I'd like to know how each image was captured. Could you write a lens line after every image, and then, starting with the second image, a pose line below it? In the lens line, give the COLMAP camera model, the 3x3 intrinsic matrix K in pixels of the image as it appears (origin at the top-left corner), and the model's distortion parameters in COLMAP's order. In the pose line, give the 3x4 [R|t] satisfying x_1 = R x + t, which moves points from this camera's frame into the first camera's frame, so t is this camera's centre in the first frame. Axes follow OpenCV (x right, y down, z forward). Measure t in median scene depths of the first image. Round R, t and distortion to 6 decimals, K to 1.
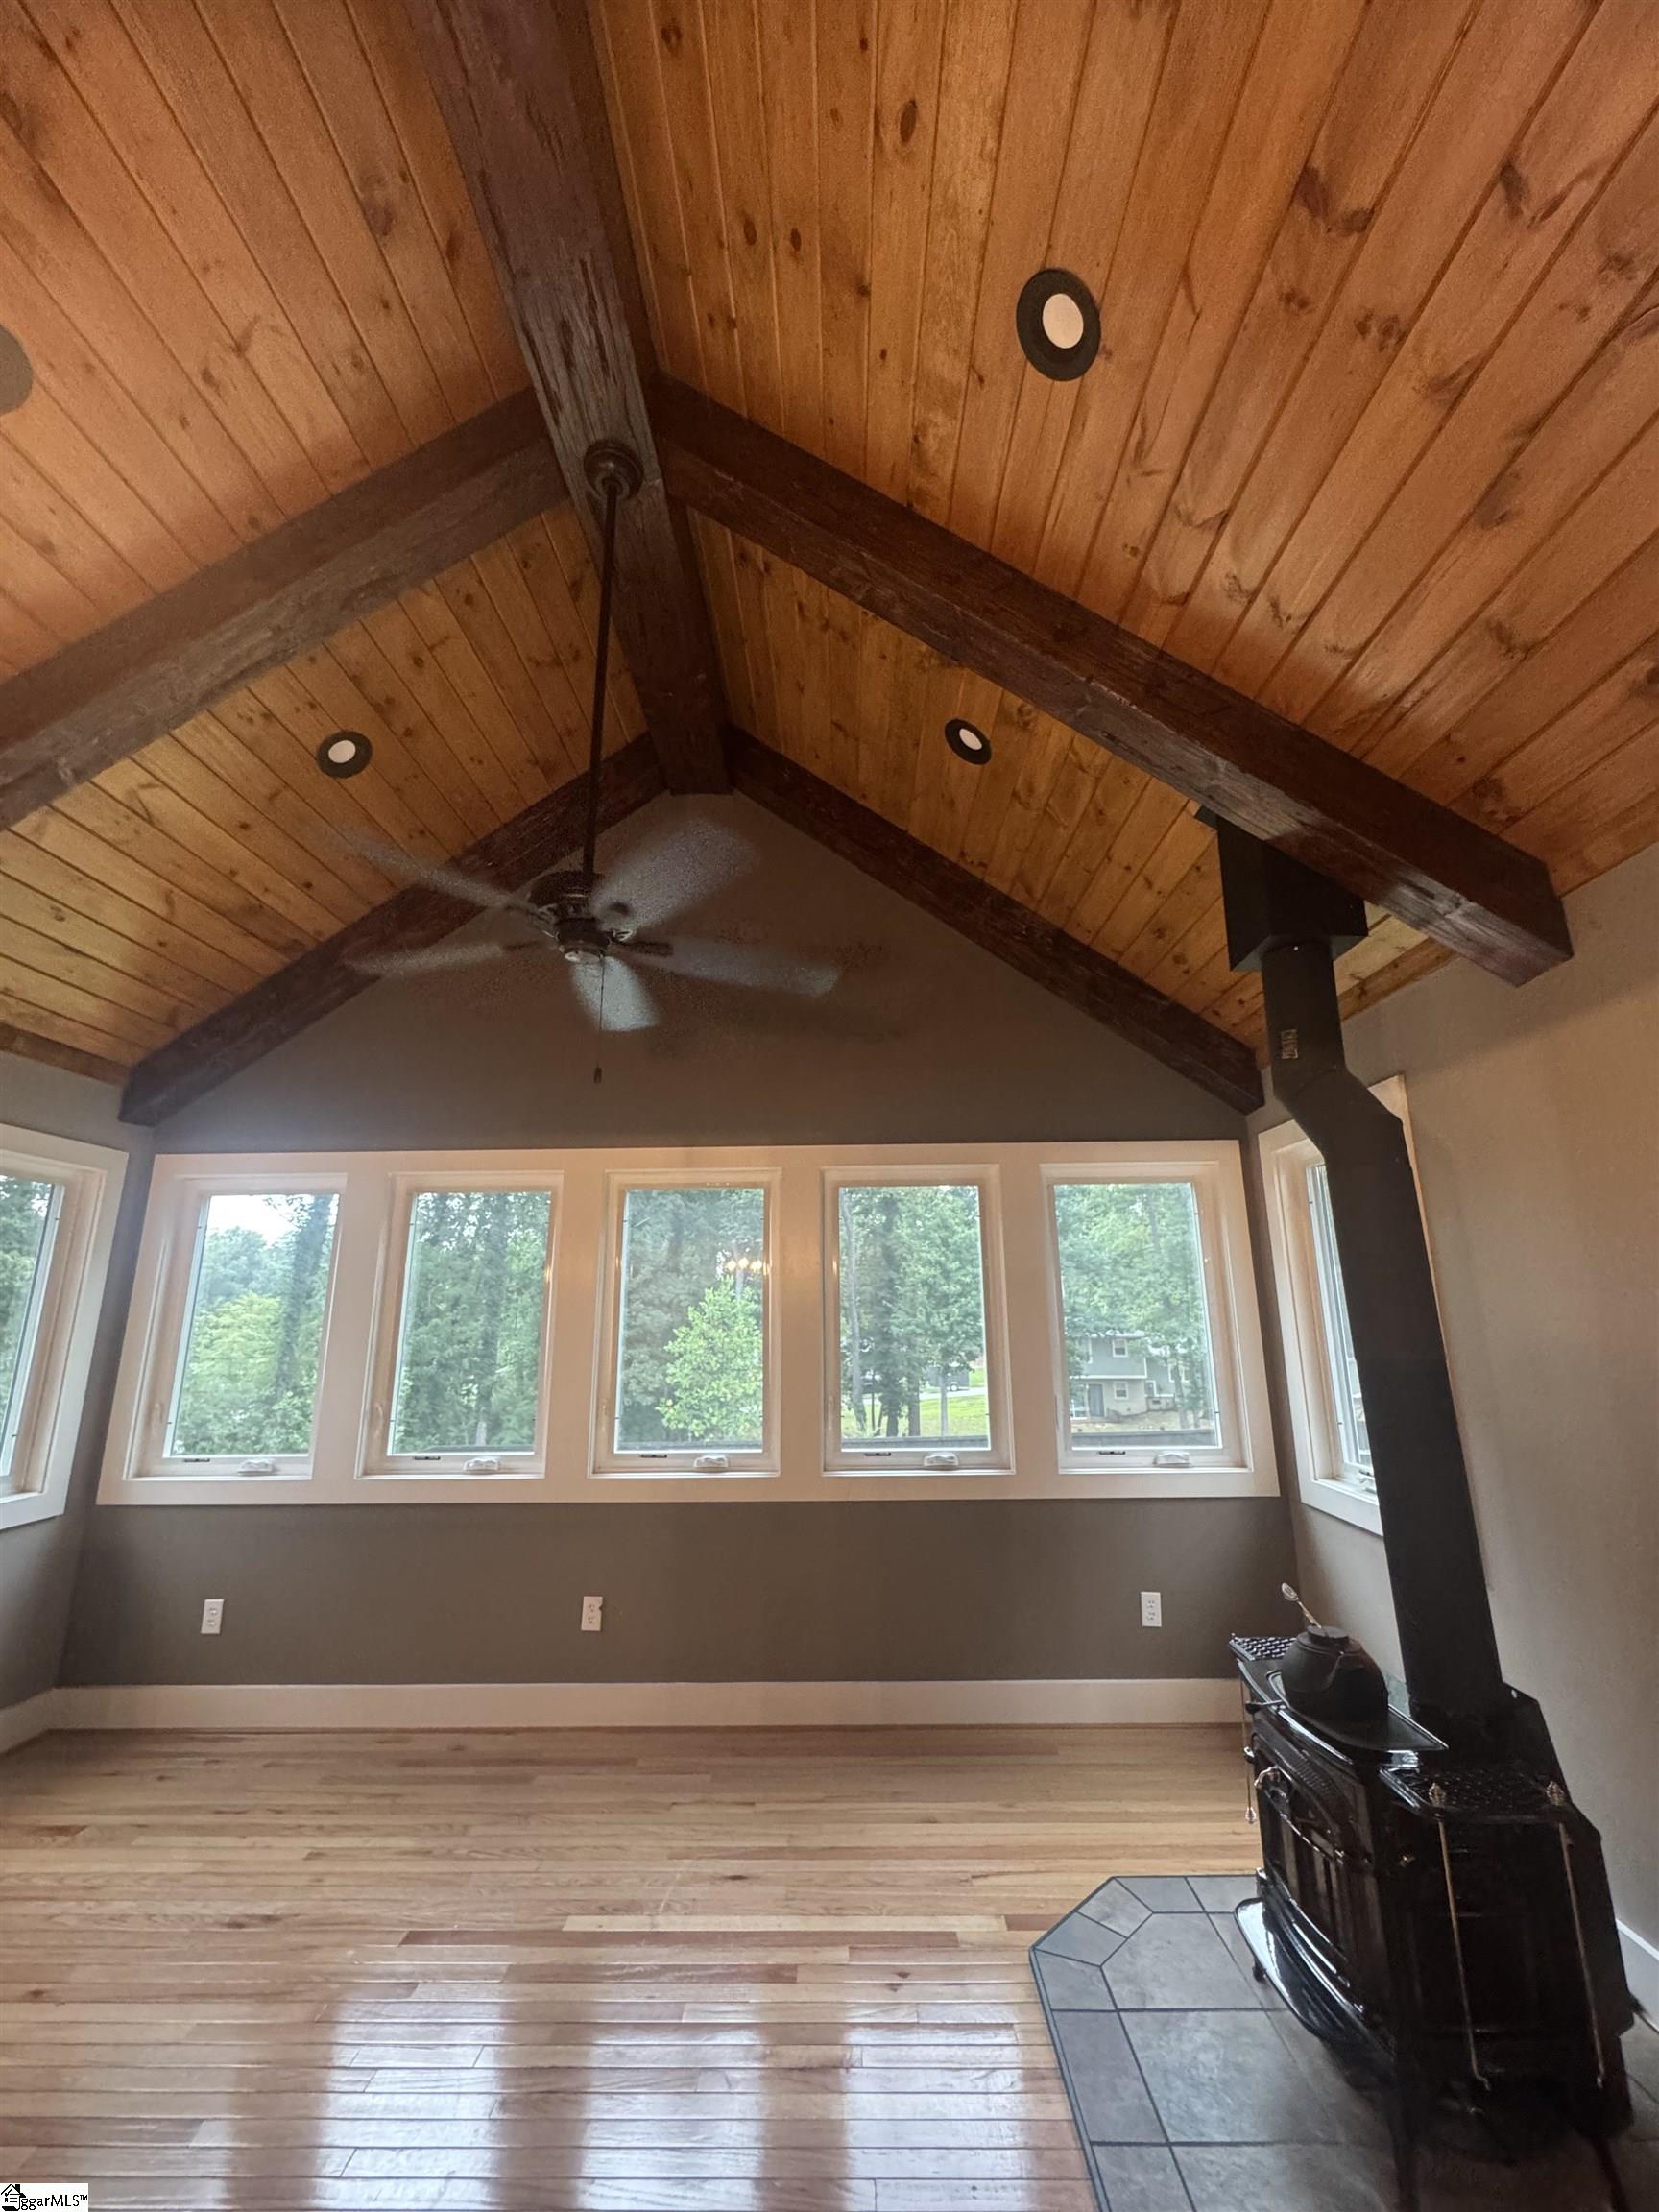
lens RADIAL K [[880.9, 0, 825.5], [0, 880.9, 1104.0], [0, 0, 1]] dist [-0.005683, 0.001030]
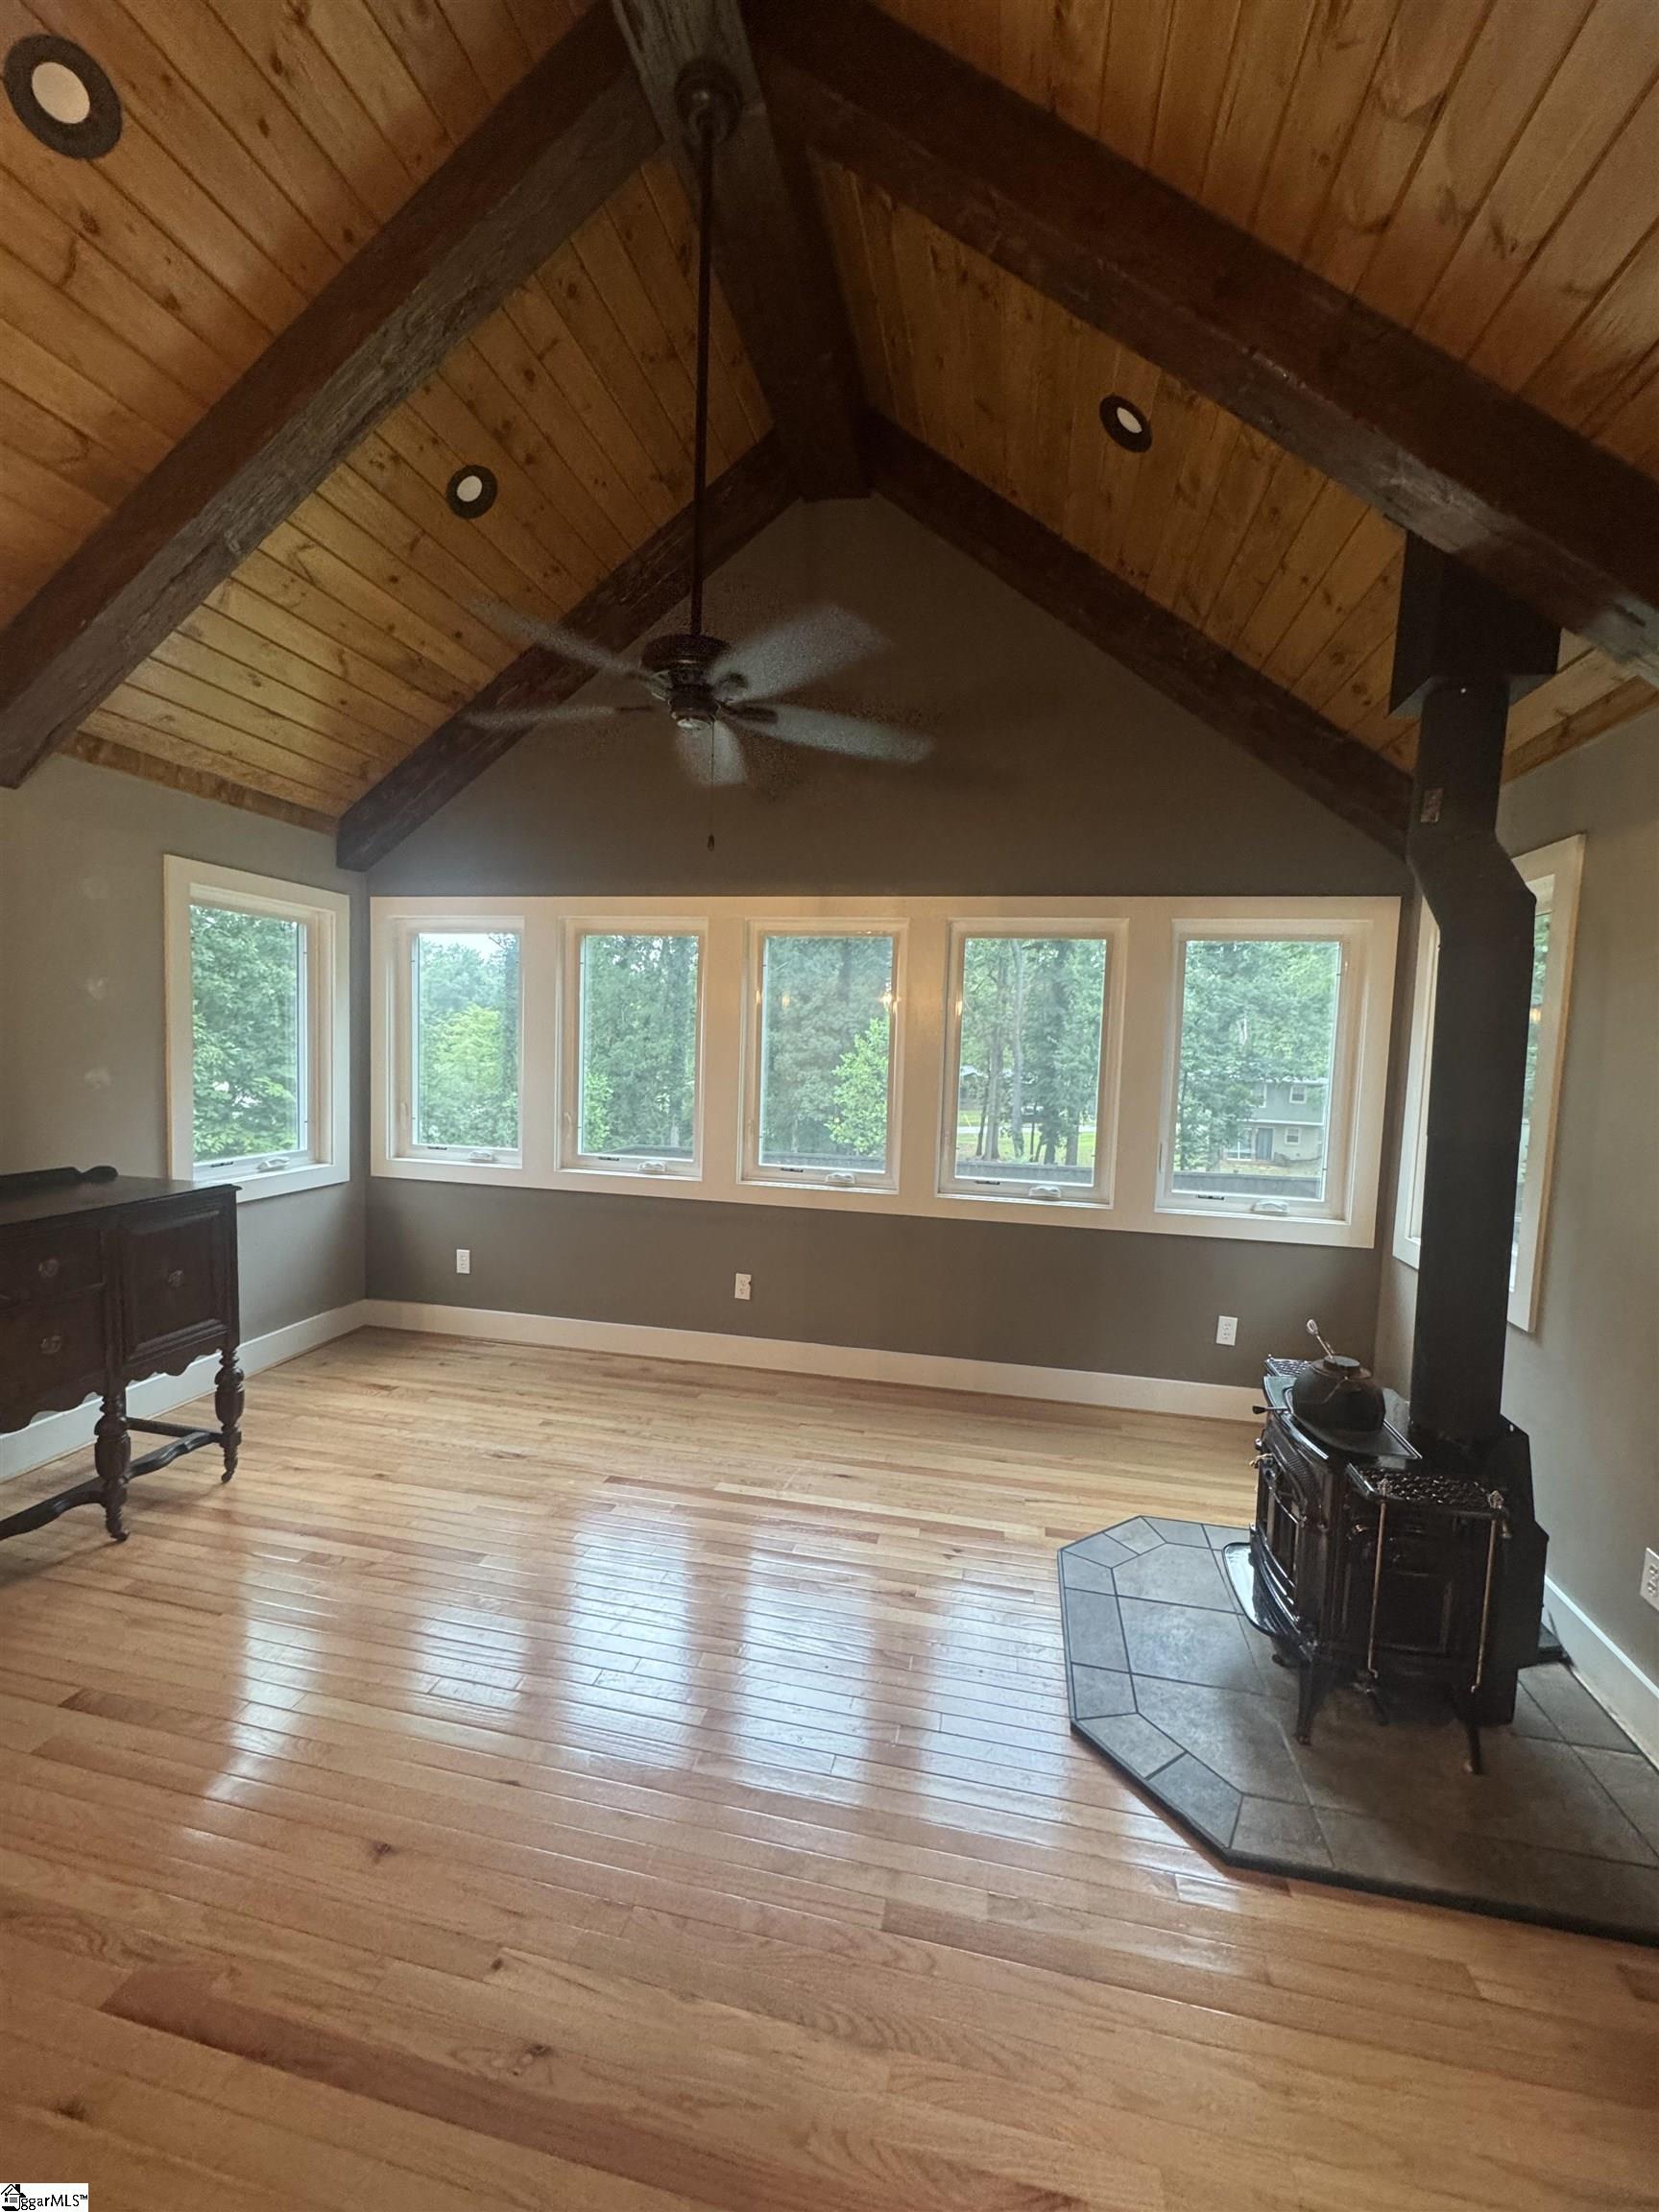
lens RADIAL K [[880.9, 0, 825.2], [0, 880.9, 1105.8], [0, 0, 1]] dist [-0.005683, 0.001030]
pose [[0.980719, 0.056122, -0.187192, 0.072726], [0.003148, 0.953216, 0.302274, -0.036992], [0.195398, -0.297035, 0.934660, -0.058995]]
